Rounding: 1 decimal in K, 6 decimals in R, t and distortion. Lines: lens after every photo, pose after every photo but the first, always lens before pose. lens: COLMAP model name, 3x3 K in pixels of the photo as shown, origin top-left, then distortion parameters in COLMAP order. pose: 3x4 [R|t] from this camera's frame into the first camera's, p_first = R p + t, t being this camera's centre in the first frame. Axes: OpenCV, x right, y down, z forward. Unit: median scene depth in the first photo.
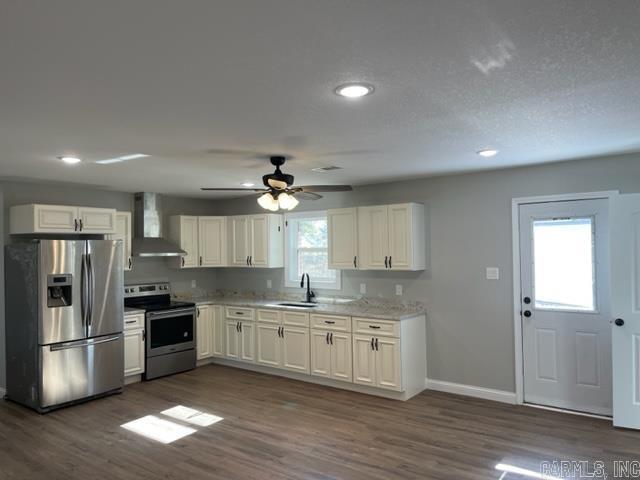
lens RADIAL K [[479.7, 0, 316.5], [0, 479.7, 242.2], [0, 0, 1]] dist [0.043147, -0.046233]
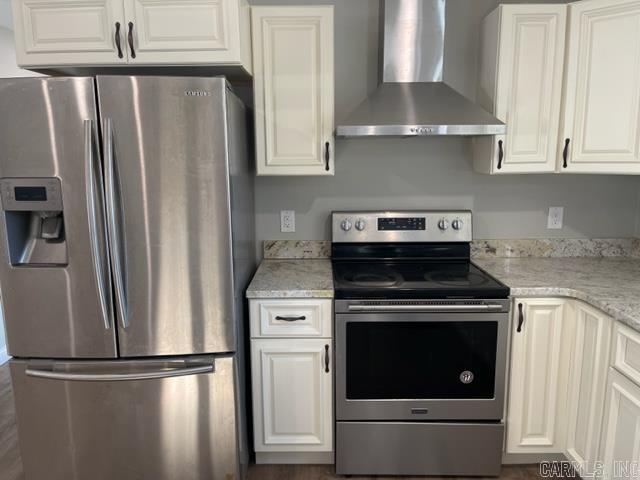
lens RADIAL K [[479.7, 0, 319.6], [0, 479.7, 245.1], [0, 0, 1]] dist [0.043147, -0.046233]
pose [[0.606845, 0.150695, -0.780404, -0.097604], [0.014985, 0.979518, 0.200796, 0.038978], [0.794679, -0.133547, 0.592158, 0.805973]]
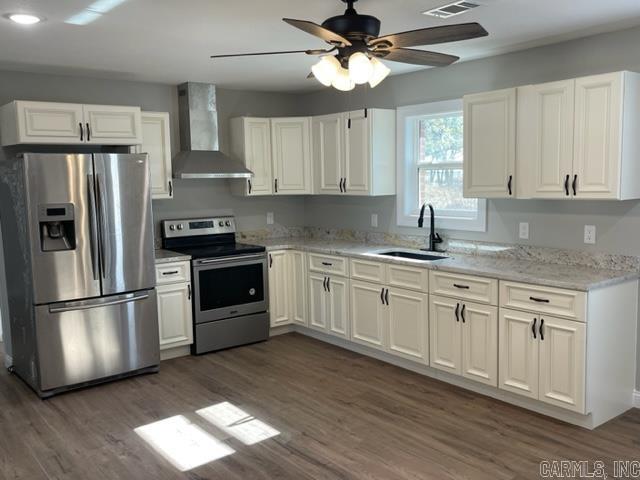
lens RADIAL K [[606.7, 0, 319.9], [0, 606.7, 246.1], [0, 0, 1]] dist [0.029359, 0.000000]
pose [[0.968429, 0.021452, -0.248366, 0.040708], [0.012495, 0.990861, 0.134306, 0.011841], [0.248977, -0.133169, 0.959310, 0.216383]]
